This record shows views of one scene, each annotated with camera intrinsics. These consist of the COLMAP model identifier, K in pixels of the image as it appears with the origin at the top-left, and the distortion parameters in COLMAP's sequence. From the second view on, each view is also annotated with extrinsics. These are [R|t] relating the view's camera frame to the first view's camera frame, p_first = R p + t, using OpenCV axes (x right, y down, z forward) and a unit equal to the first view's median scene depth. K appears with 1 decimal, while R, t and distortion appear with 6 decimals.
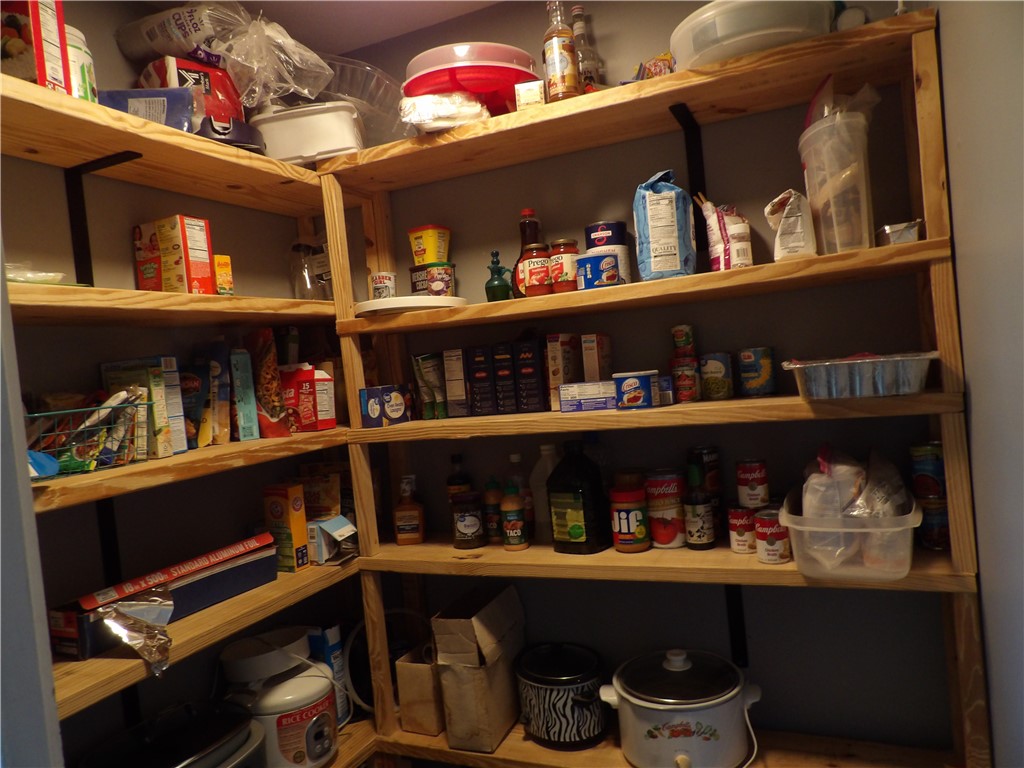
lens RADIAL K [[736.2, 0, 512.0], [0, 736.2, 384.0], [0, 0, 1]] dist [-0.044109, 0.057959]
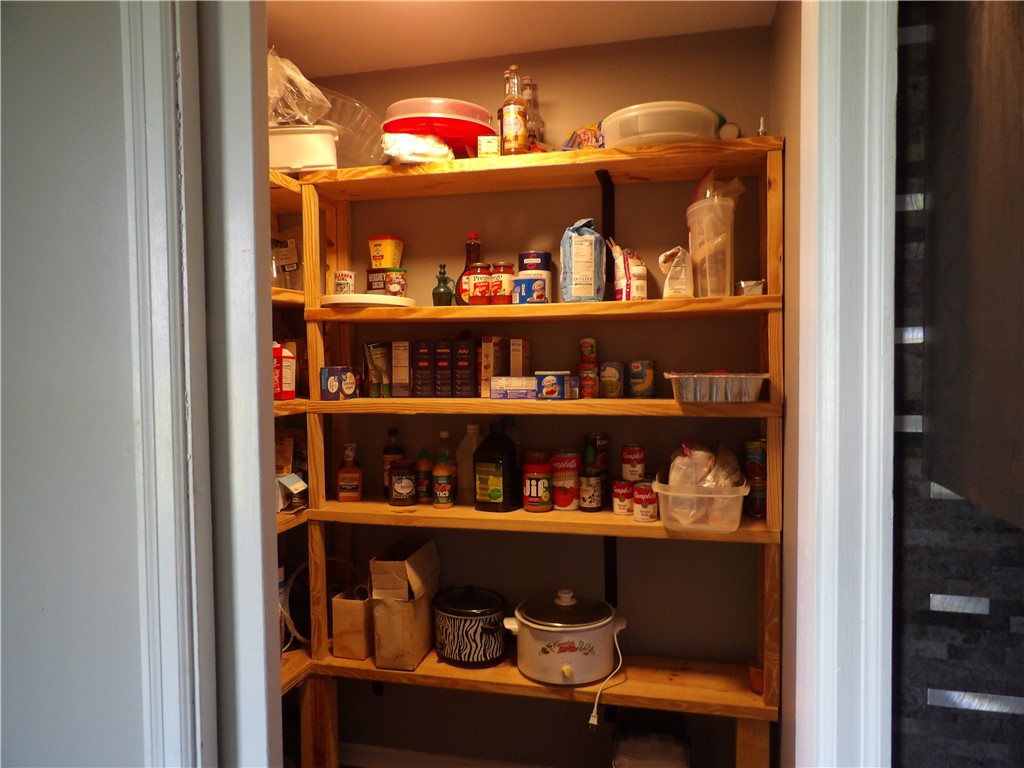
lens RADIAL K [[736.2, 0, 512.0], [0, 736.2, 384.0], [0, 0, 1]] dist [-0.044109, 0.057959]
pose [[0.980458, 0.077577, 0.180790, -0.128732], [-0.077993, 0.996942, -0.004815, 0.016665], [-0.180610, -0.009380, 0.983510, -0.246763]]
